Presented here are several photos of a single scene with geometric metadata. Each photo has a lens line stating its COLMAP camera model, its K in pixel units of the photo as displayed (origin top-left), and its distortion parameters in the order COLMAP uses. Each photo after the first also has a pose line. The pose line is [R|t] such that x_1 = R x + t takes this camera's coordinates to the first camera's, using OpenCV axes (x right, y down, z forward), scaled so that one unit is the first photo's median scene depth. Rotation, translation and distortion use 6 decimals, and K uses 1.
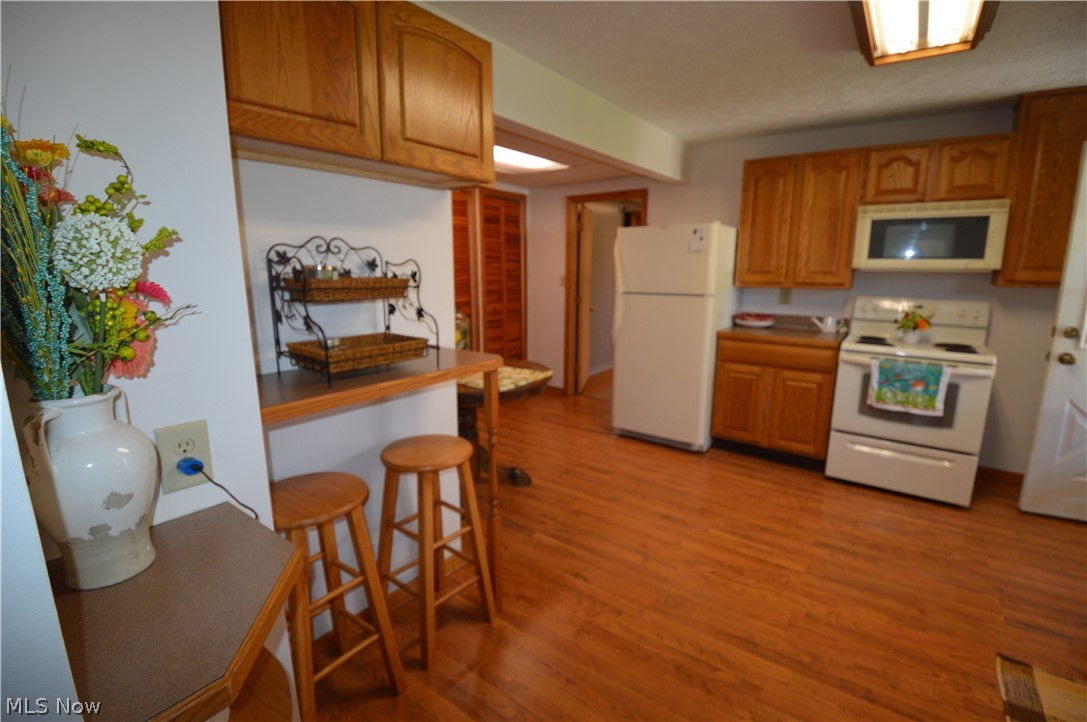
lens RADIAL K [[484.4, 0, 557.6], [0, 484.4, 358.8], [0, 0, 1]] dist [0.001852, -0.018394]
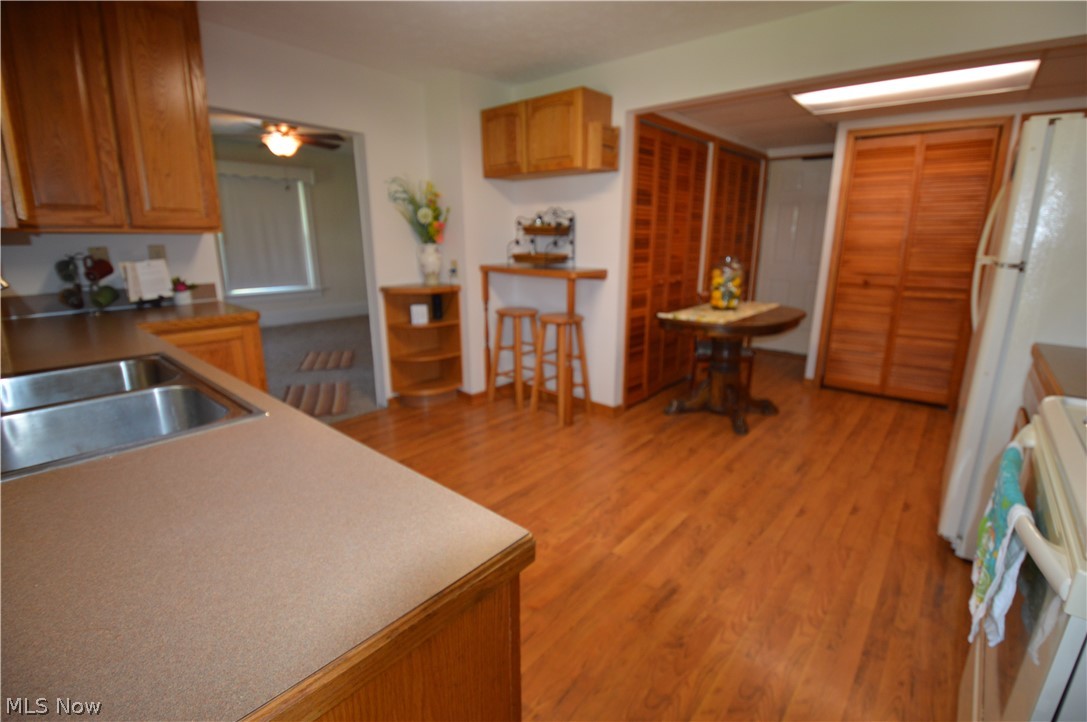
lens RADIAL K [[487.9, 0, 558.3], [0, 487.9, 359.7], [0, 0, 1]] dist [0.026771, -0.030468]
pose [[-0.072848, 0.235421, -0.969160, 1.225389], [-0.200276, 0.948494, 0.245455, -0.094778], [0.977028, 0.211980, -0.021947, 0.786888]]
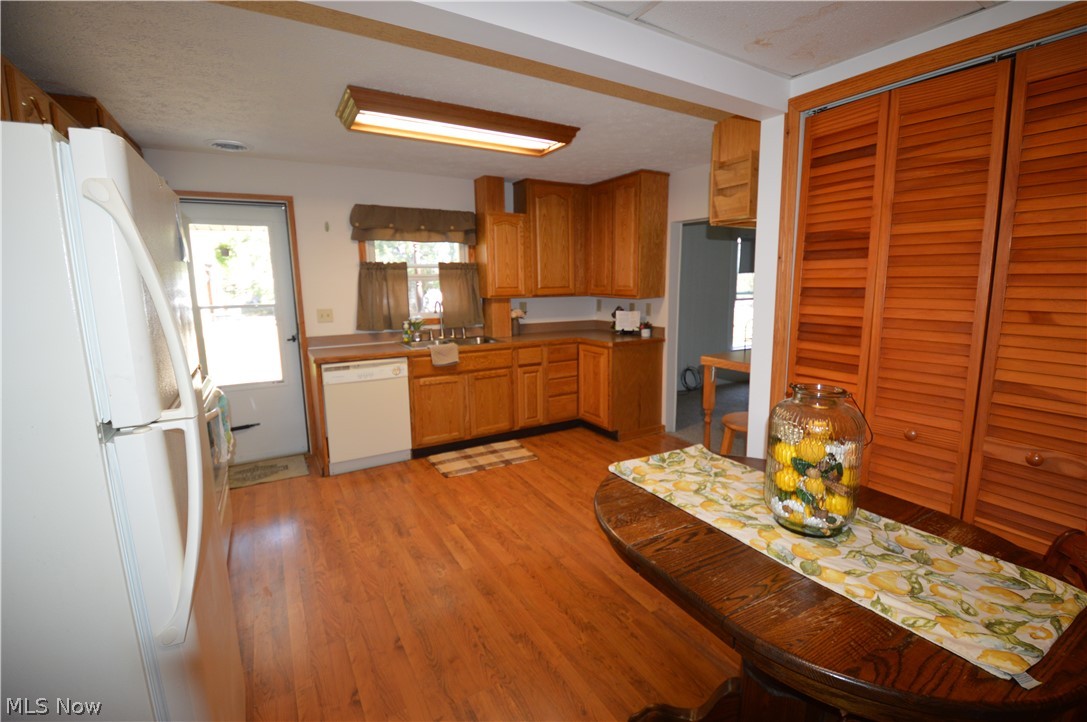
lens RADIAL K [[487.9, 0, 558.3], [0, 487.9, 359.7], [0, 0, 1]] dist [0.026771, -0.030468]
pose [[-0.916636, -0.061817, 0.394915, -0.215464], [0.079639, 0.939919, 0.331978, -0.356771], [-0.391710, 0.335753, -0.856641, 1.733852]]
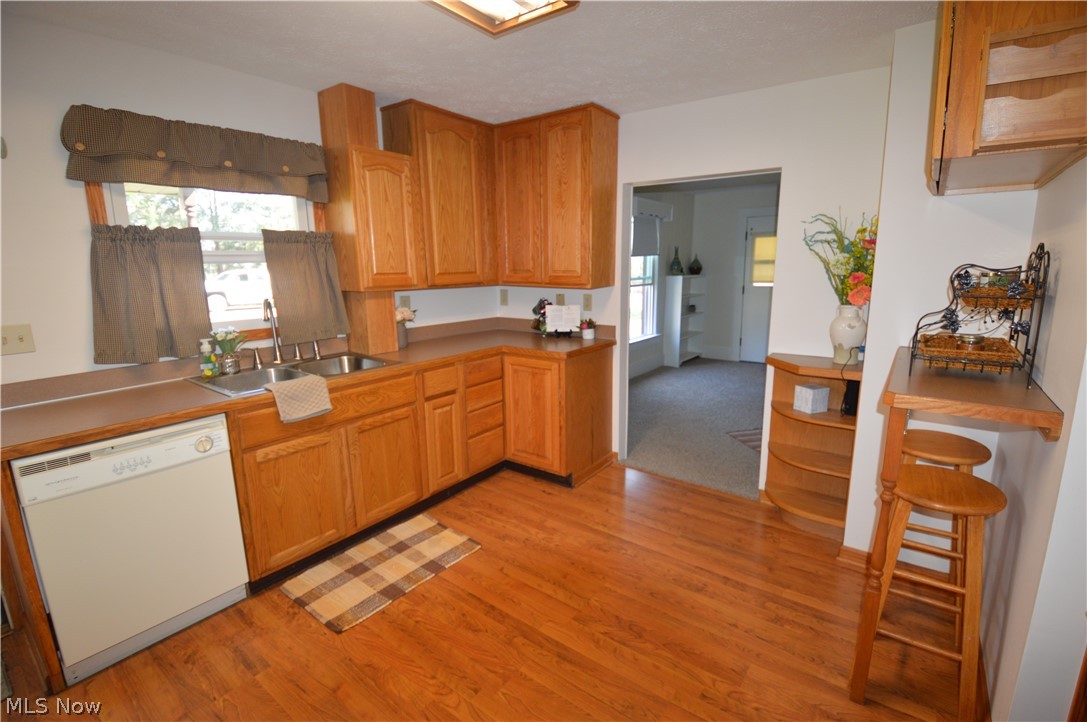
lens RADIAL K [[484.4, 0, 557.6], [0, 484.4, 358.8], [0, 0, 1]] dist [0.001852, -0.018394]
pose [[-0.999948, 0.000096, 0.010214, 0.301542], [0.003929, 0.926647, 0.375911, -0.257113], [-0.009428, 0.375932, -0.926599, 1.264638]]
